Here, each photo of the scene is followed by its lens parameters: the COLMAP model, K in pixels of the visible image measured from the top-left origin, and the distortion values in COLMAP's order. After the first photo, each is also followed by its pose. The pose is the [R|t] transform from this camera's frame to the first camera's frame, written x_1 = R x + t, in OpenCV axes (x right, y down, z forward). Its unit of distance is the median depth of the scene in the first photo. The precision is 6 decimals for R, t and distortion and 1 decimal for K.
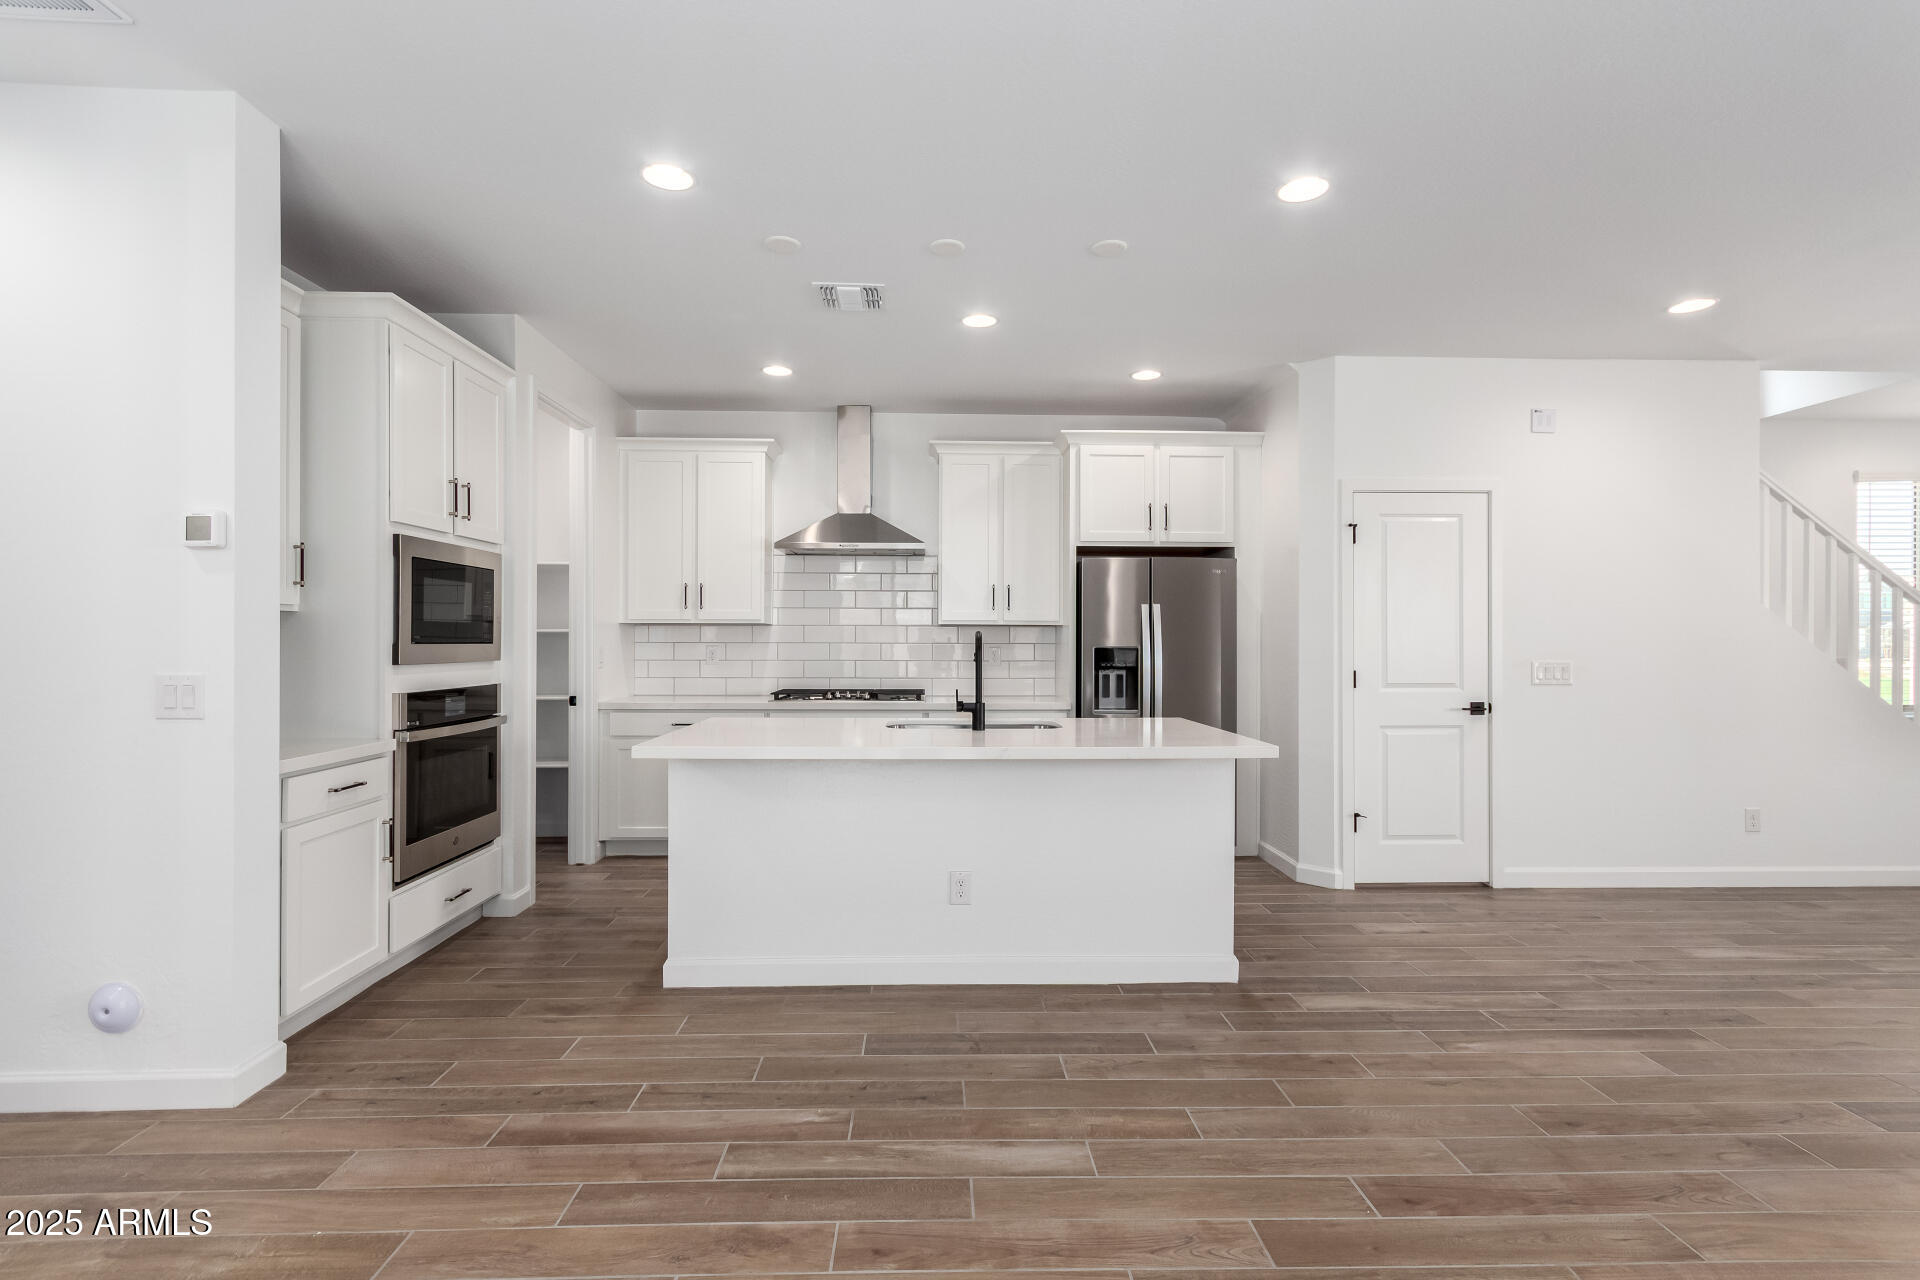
lens RADIAL K [[903.5, 0, 962.8], [0, 903.5, 643.9], [0, 0, 1]] dist [0.007620, 0.003114]
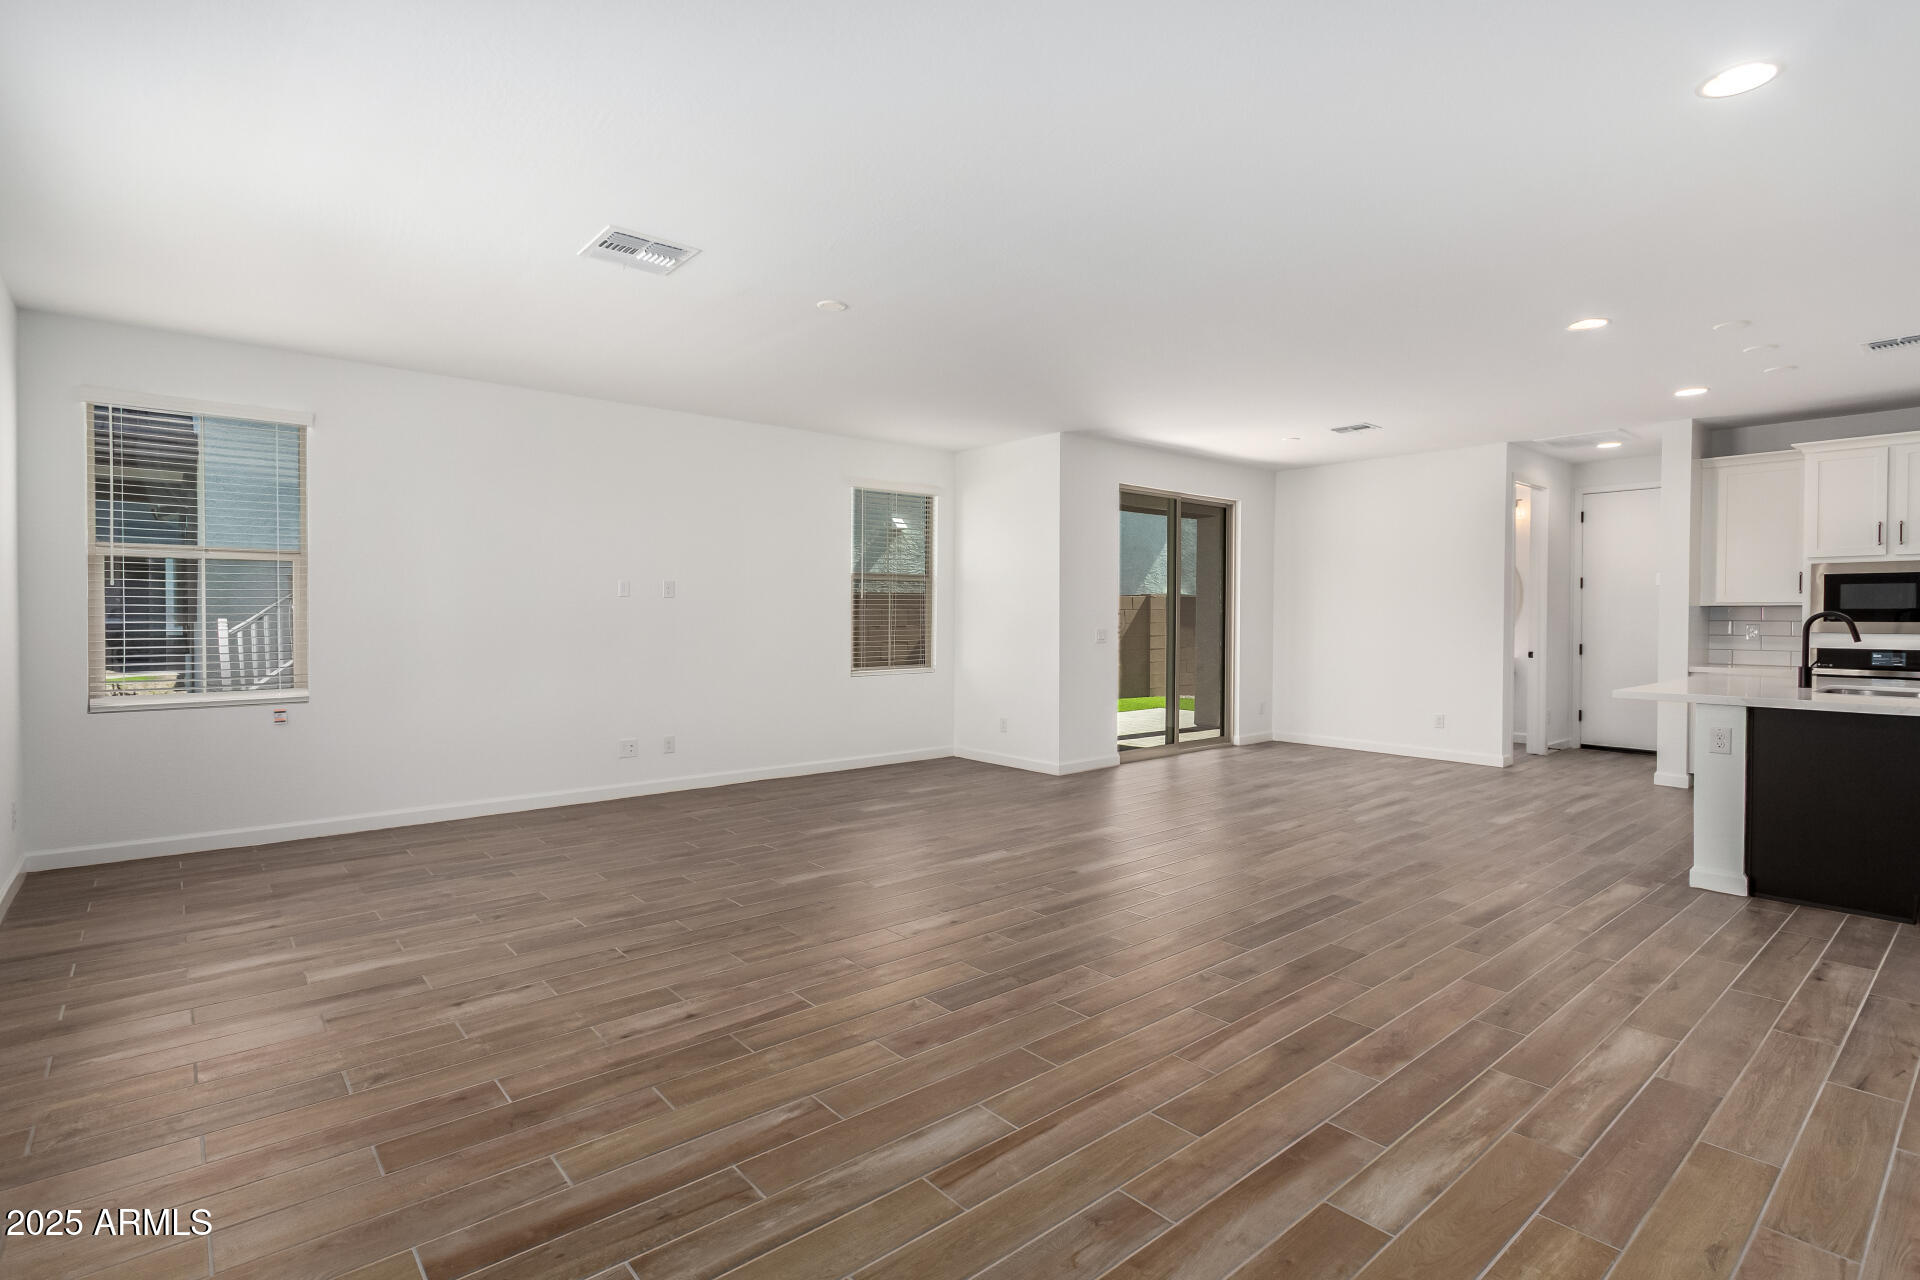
lens RADIAL K [[903.5, 0, 948.2], [0, 903.5, 617.8], [0, 0, 1]] dist [0.007620, 0.003114]
pose [[-0.785654, -0.008292, -0.618610, 1.900121], [-0.013273, 0.999906, 0.003453, 0.008682], [0.618523, 0.010923, -0.785690, 1.358170]]
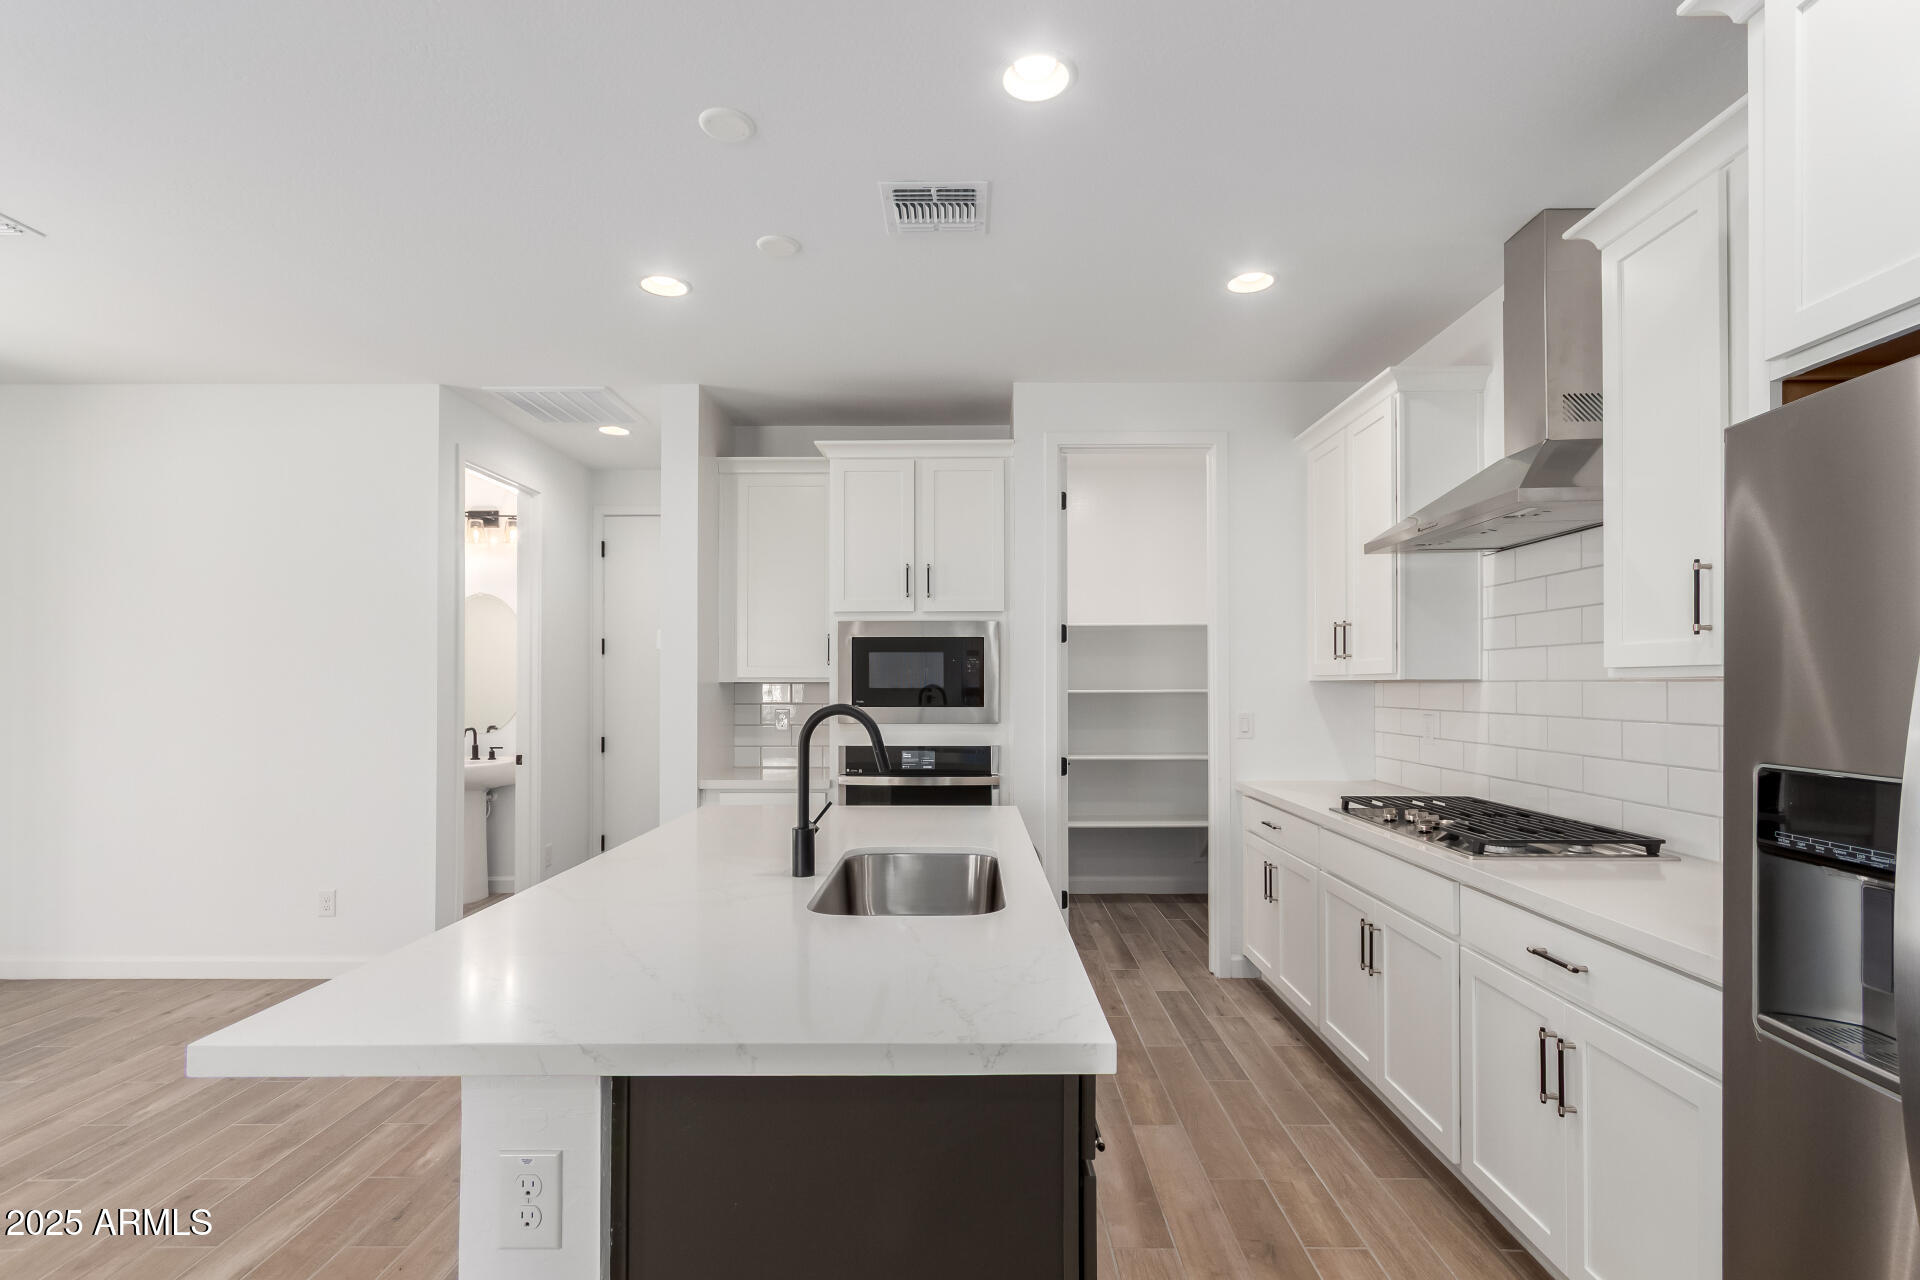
lens RADIAL K [[903.5, 0, 961.3], [0, 903.5, 693.6], [0, 0, 1]] dist [0.007620, 0.003114]
pose [[-0.043787, 0.006690, -0.999018, 0.638927], [-0.003843, 0.999969, 0.006865, -0.026803], [0.999034, 0.004140, -0.043760, 1.211817]]
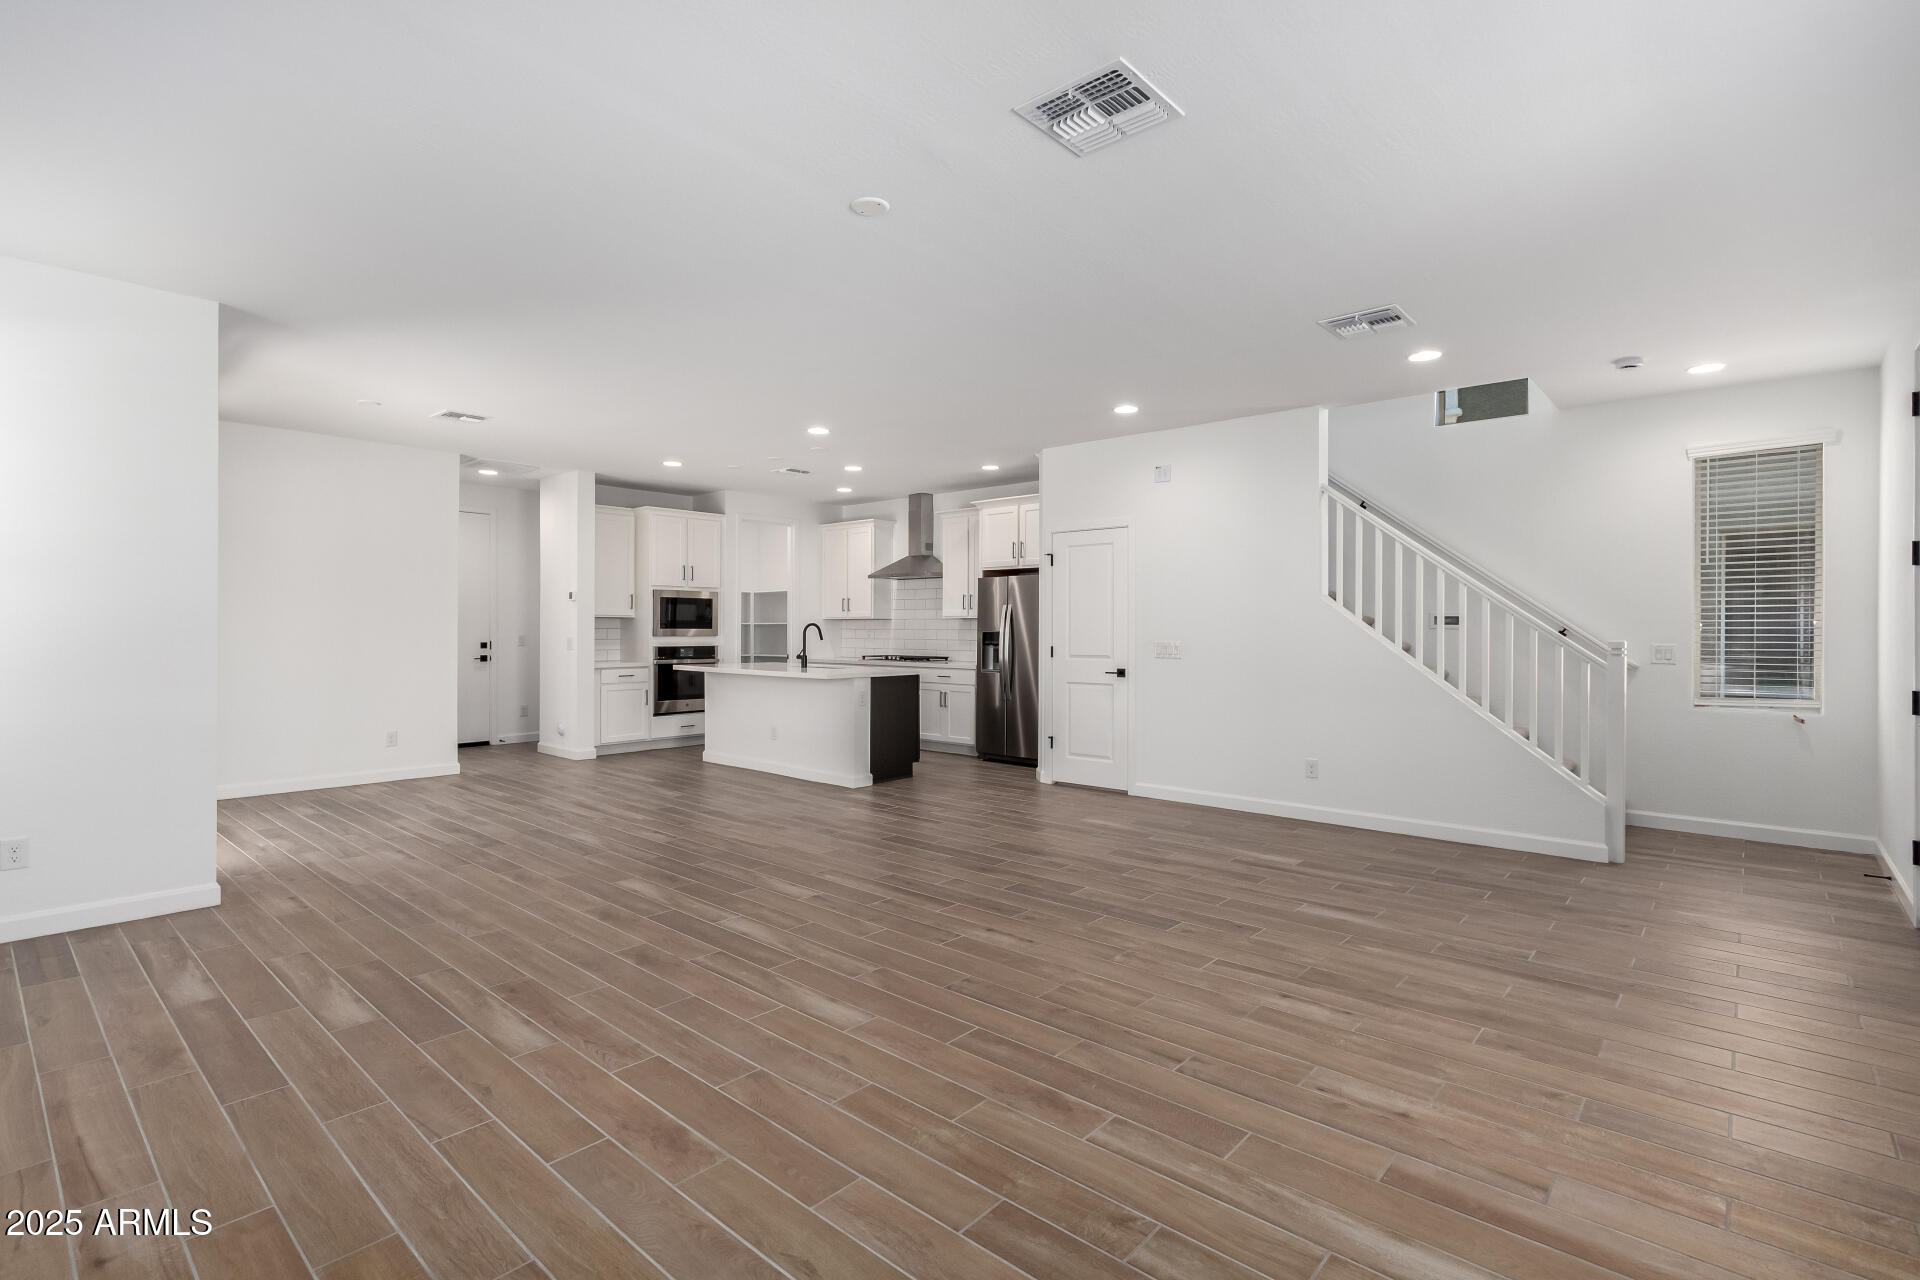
lens RADIAL K [[903.5, 0, 959.7], [0, 903.5, 651.1], [0, 0, 1]] dist [0.007620, 0.003114]
pose [[0.720561, 0.016809, -0.693187, 1.964679], [-0.004688, 0.999801, 0.019371, 0.011309], [0.693375, -0.010708, 0.720497, -0.352445]]
